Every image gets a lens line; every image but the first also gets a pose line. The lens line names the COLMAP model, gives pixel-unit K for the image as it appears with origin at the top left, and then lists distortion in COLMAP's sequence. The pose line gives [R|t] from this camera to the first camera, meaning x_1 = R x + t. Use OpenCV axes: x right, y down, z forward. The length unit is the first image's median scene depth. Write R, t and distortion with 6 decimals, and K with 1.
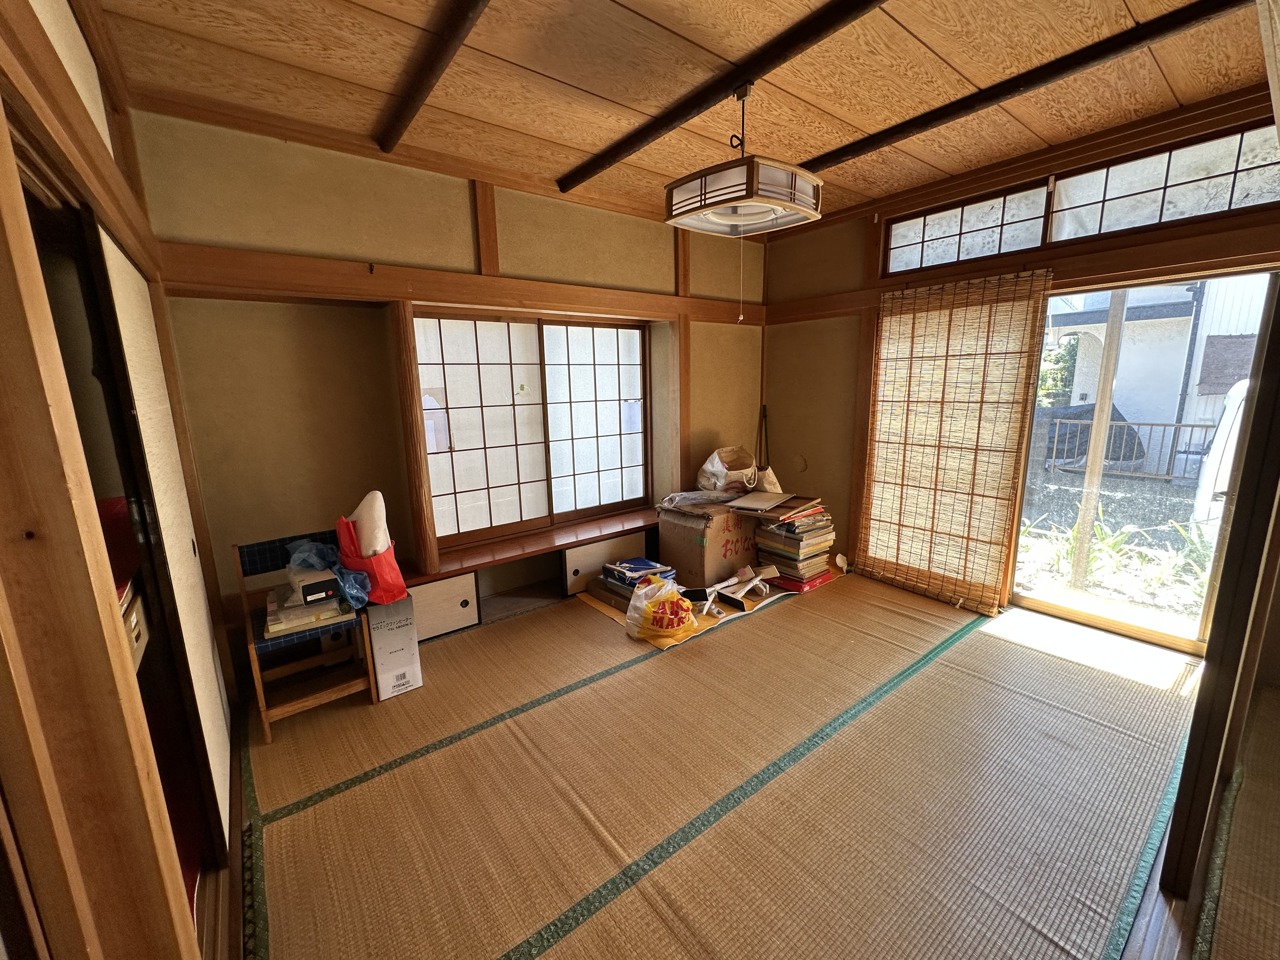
lens RADIAL K [[513.1, 0, 639.9], [0, 513.1, 480.0], [0, 0, 1]] dist [-0.003778, 0.001002]
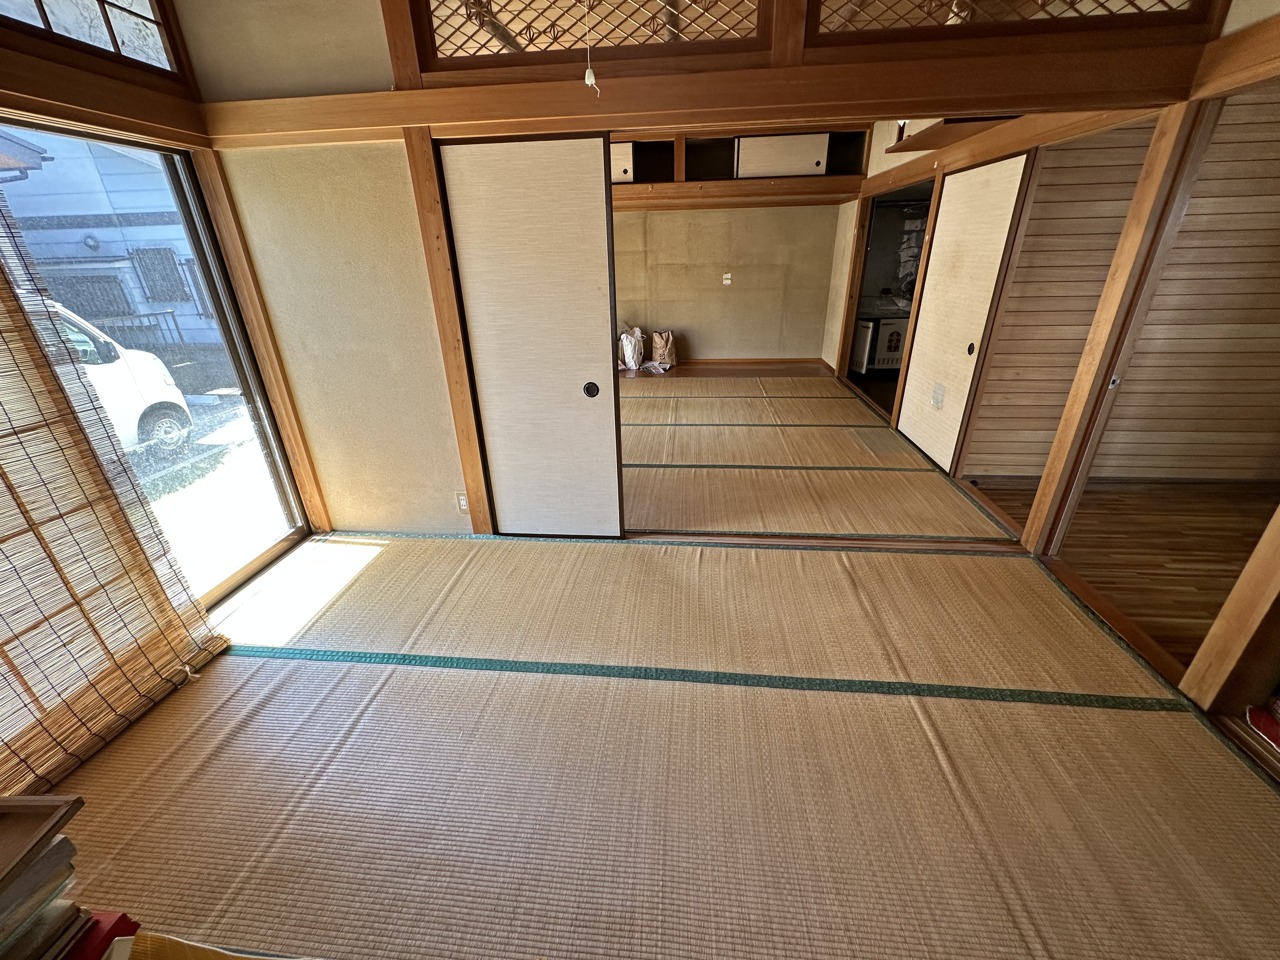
lens RADIAL K [[513.1, 0, 639.9], [0, 513.1, 480.0], [0, 0, 1]] dist [-0.003778, 0.001002]
pose [[-0.727963, -0.246645, 0.639715, -0.111975], [0.169393, 0.839425, 0.516403, -0.206159], [-0.664361, 0.484286, -0.569291, 1.064158]]
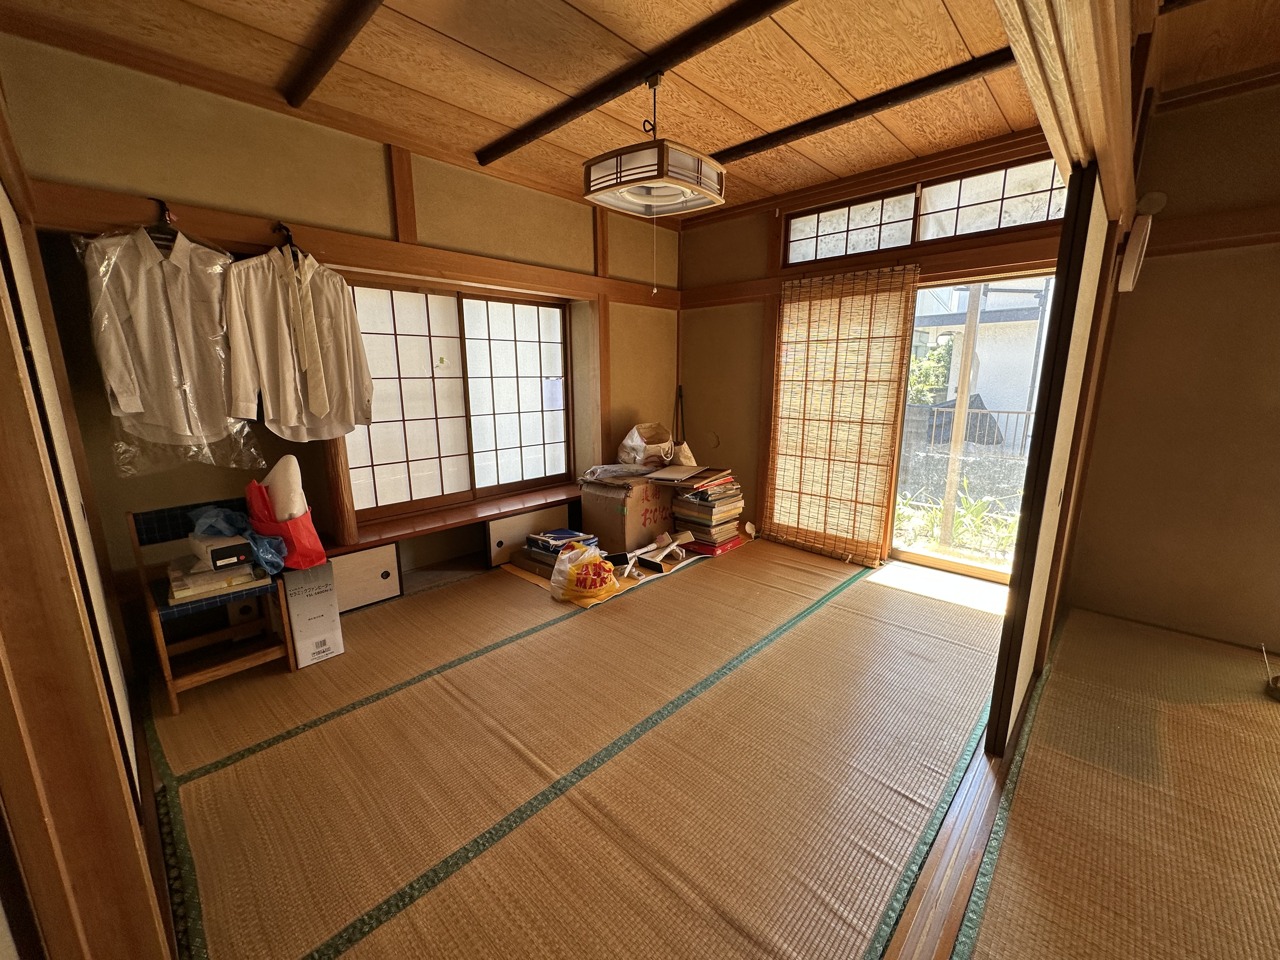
lens RADIAL K [[513.1, 0, 639.9], [0, 513.1, 480.0], [0, 0, 1]] dist [-0.003778, 0.001002]
pose [[0.988501, -0.012397, 0.150705, -0.002622], [0.010487, 0.999854, 0.013457, 0.056041], [-0.150850, -0.011722, 0.988487, -0.060558]]
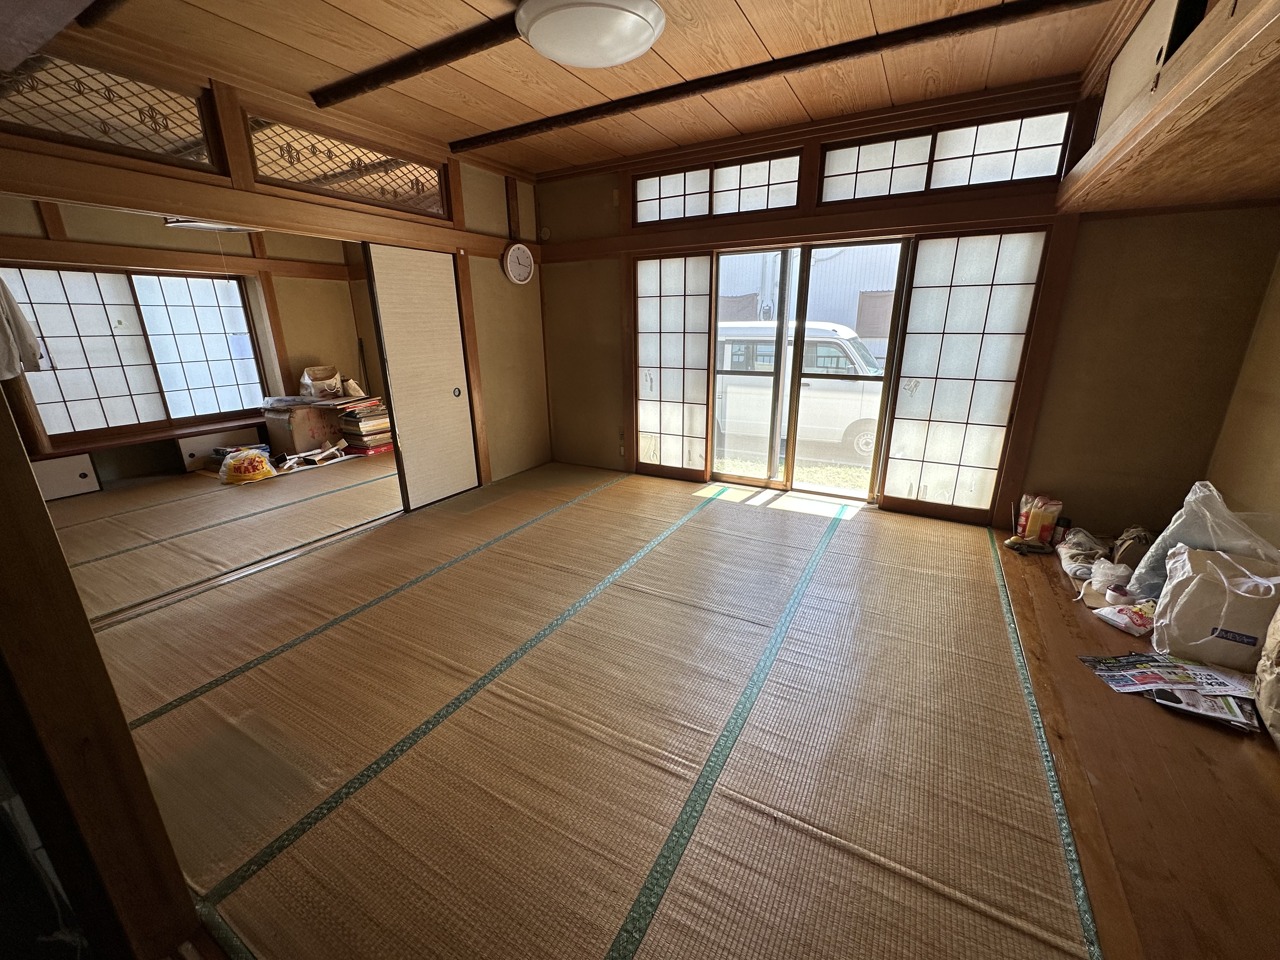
lens RADIAL K [[513.1, 0, 639.9], [0, 513.1, 480.0], [0, 0, 1]] dist [-0.003778, 0.001002]
pose [[0.920617, -0.103955, 0.376373, 0.633408], [0.066259, 0.991521, 0.111787, 0.225422], [-0.384803, -0.077975, 0.919699, -1.050091]]
